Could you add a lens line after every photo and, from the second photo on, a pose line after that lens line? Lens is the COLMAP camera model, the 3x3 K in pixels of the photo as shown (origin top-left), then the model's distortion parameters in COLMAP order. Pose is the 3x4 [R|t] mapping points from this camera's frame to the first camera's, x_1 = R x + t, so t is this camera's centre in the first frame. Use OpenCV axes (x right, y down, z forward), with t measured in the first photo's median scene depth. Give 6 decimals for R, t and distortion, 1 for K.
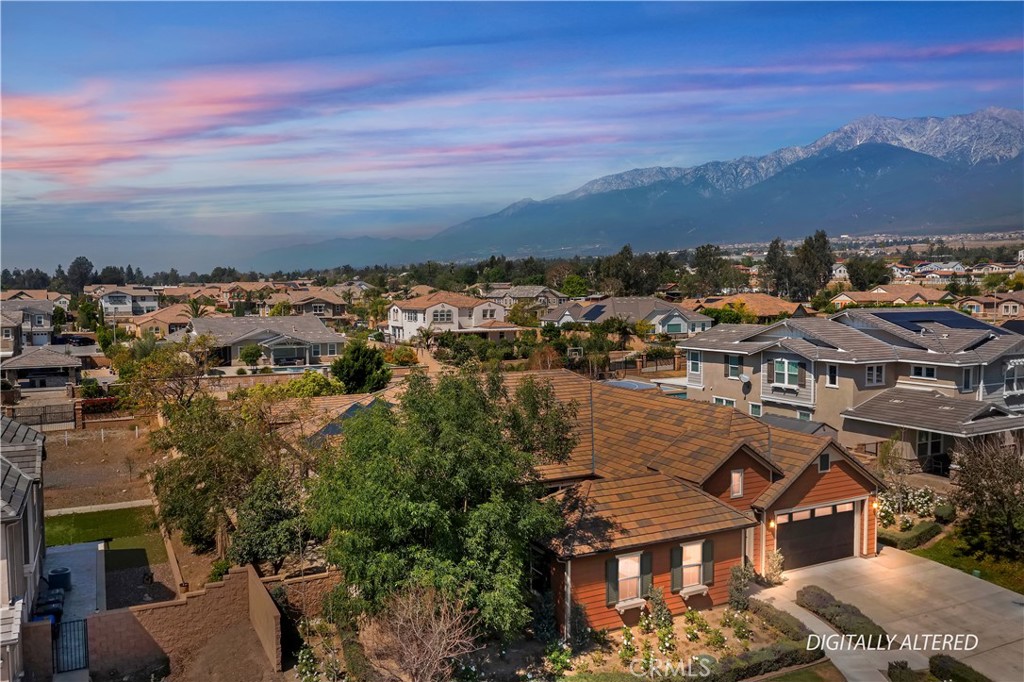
lens RADIAL K [[815.0, 0, 511.0], [0, 815.0, 344.1], [0, 0, 1]] dist [-0.008517, 0.003733]
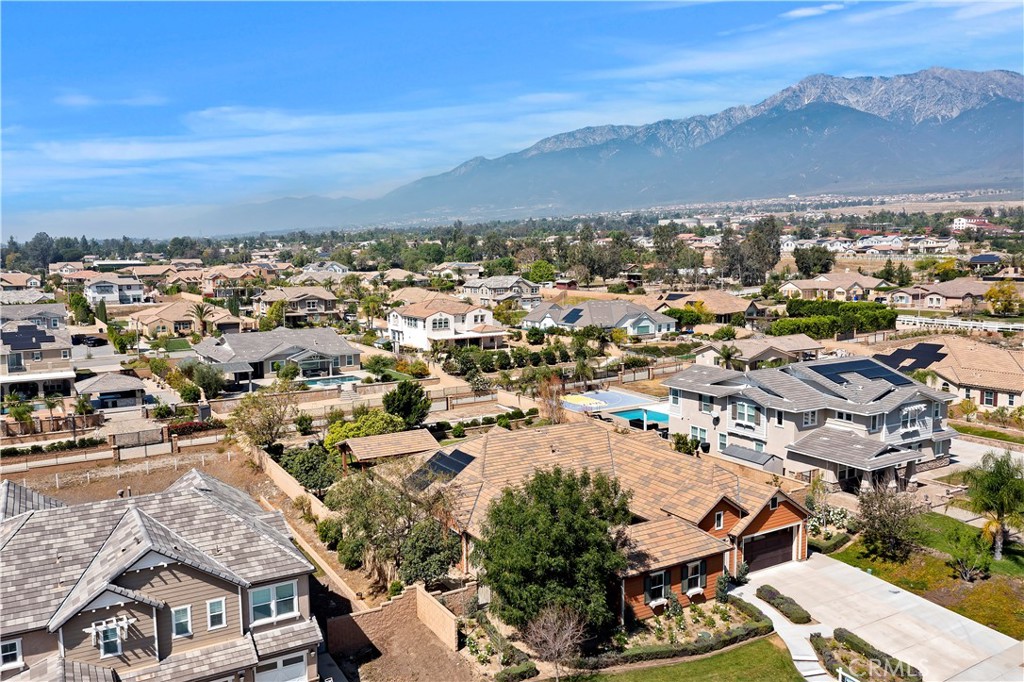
lens RADIAL K [[813.9, 0, 511.0], [0, 813.9, 344.0], [0, 0, 1]] dist [-0.010848, 0.009501]
pose [[0.998330, -0.012502, 0.056396, -0.140755], [0.009696, 0.998714, 0.049766, -0.170587], [-0.056945, -0.049136, 0.997167, -0.354121]]
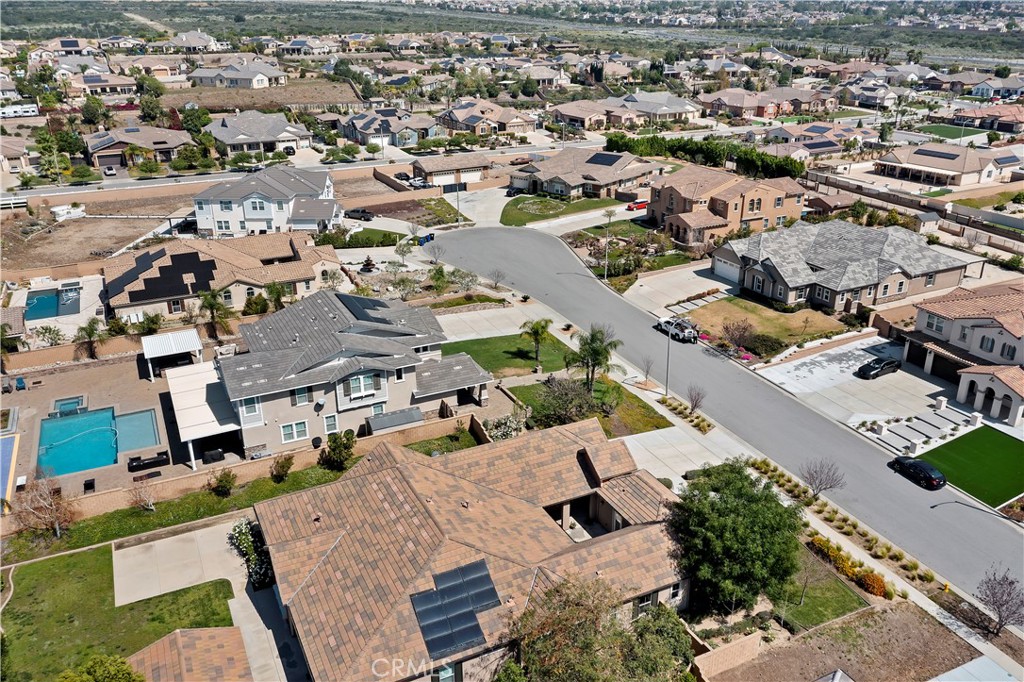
lens RADIAL K [[813.9, 0, 511.0], [0, 813.9, 344.0], [0, 0, 1]] dist [-0.010848, 0.009501]
pose [[0.018962, -0.377664, 0.925749, -0.991365], [0.074793, 0.923857, 0.375360, -0.581598], [-0.997019, 0.062122, 0.045765, 0.788238]]
